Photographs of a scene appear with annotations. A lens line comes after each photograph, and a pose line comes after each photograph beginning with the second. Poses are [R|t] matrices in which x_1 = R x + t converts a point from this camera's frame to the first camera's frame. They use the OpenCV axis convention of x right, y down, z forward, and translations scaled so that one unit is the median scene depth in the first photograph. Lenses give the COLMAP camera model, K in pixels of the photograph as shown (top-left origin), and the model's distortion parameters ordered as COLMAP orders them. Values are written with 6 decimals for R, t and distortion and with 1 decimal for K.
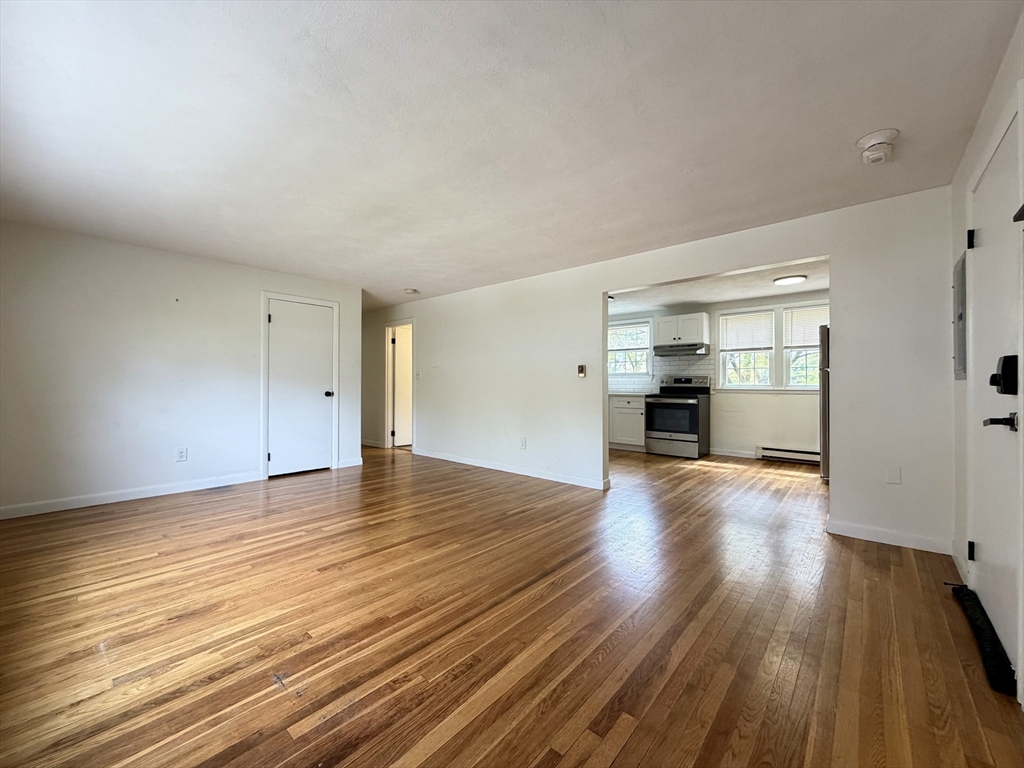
lens RADIAL K [[407.8, 0, 510.8], [0, 407.8, 383.8], [0, 0, 1]] dist [-0.000037, 0.000004]
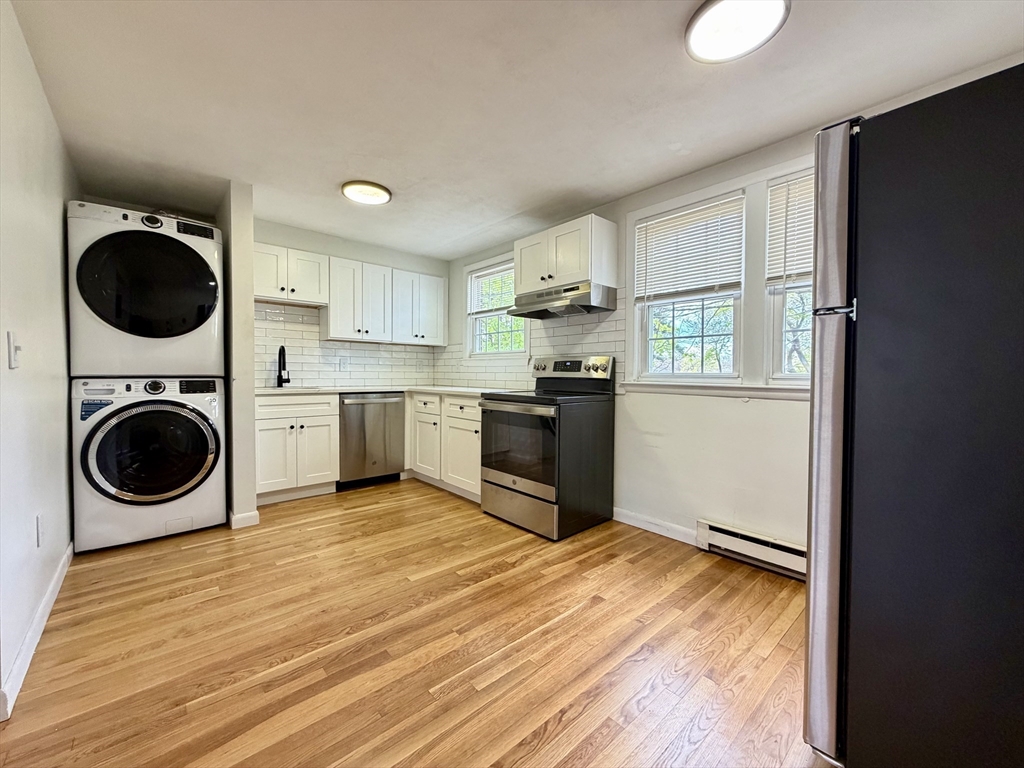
lens RADIAL K [[407.8, 0, 510.8], [0, 407.8, 383.8], [0, 0, 1]] dist [-0.000037, 0.000004]
pose [[0.990789, 0.009282, -0.135094, 0.529020], [-0.005640, 0.999611, 0.027316, 0.001761], [0.135295, -0.026303, 0.990456, 0.632470]]
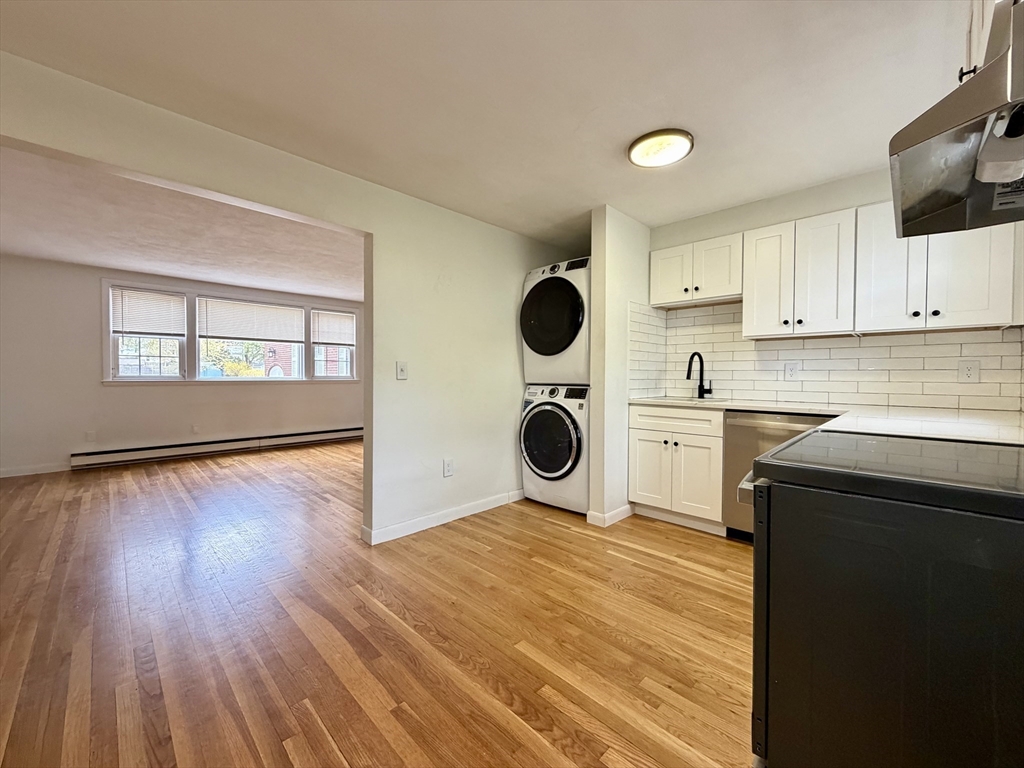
lens RADIAL K [[410.5, 0, 511.1], [0, 410.5, 383.0], [0, 0, 1]] dist [0.000595, -0.000065]
pose [[-0.072734, 0.014486, -0.997246, 0.699114], [-0.004192, 0.999881, 0.014830, -0.002847], [0.997343, 0.005259, -0.072664, 1.036727]]
